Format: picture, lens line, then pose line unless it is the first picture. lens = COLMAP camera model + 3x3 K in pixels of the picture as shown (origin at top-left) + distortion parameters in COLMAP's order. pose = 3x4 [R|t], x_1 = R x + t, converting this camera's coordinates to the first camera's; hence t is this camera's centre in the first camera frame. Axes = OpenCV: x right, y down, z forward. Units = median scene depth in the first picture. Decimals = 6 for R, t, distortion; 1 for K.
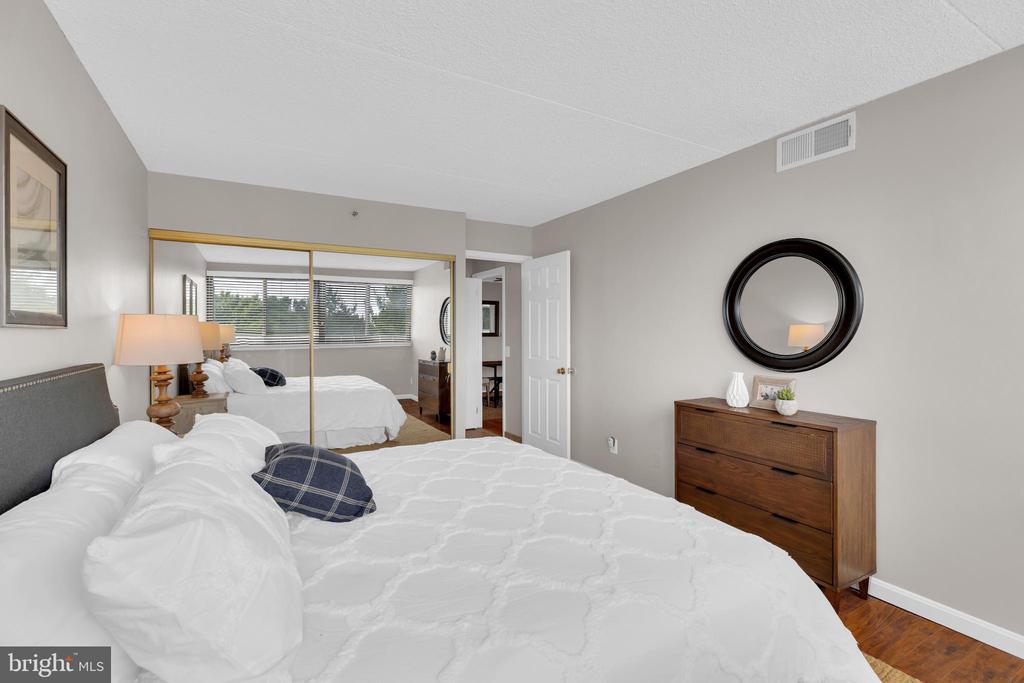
lens RADIAL K [[455.8, 0, 502.6], [0, 455.8, 338.5], [0, 0, 1]] dist [0.004815, -0.000265]
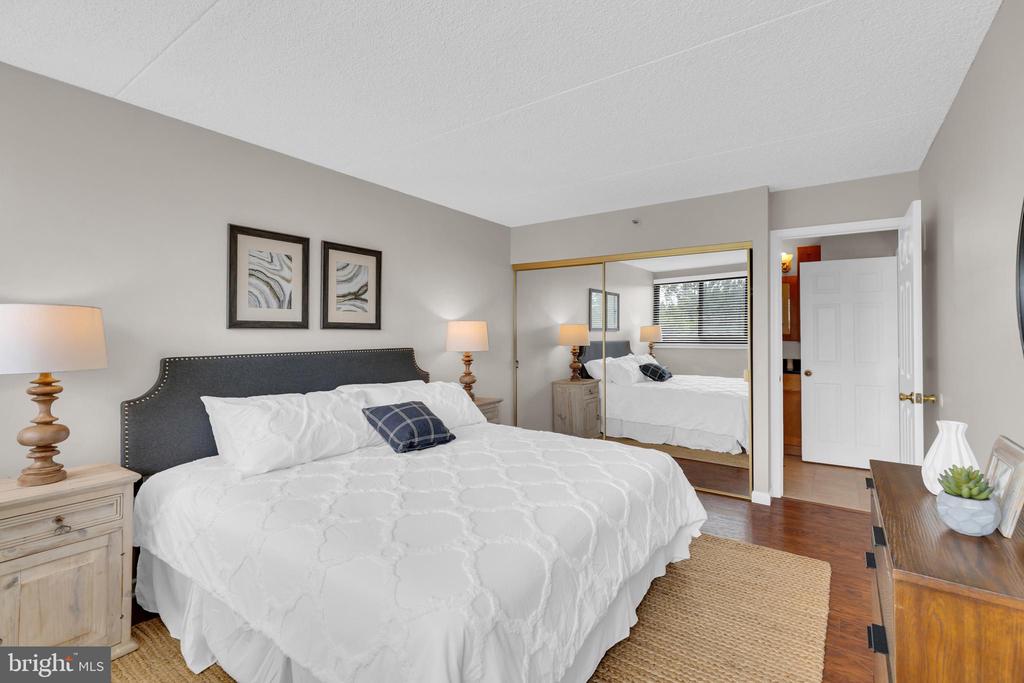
lens RADIAL K [[455.8, 0, 500.6], [0, 455.8, 321.5], [0, 0, 1]] dist [0.004815, -0.000265]
pose [[0.435927, -0.016649, -0.899828, 1.029467], [-0.016133, 0.999524, -0.026309, -0.012585], [0.899837, 0.025986, 0.435451, 0.524197]]
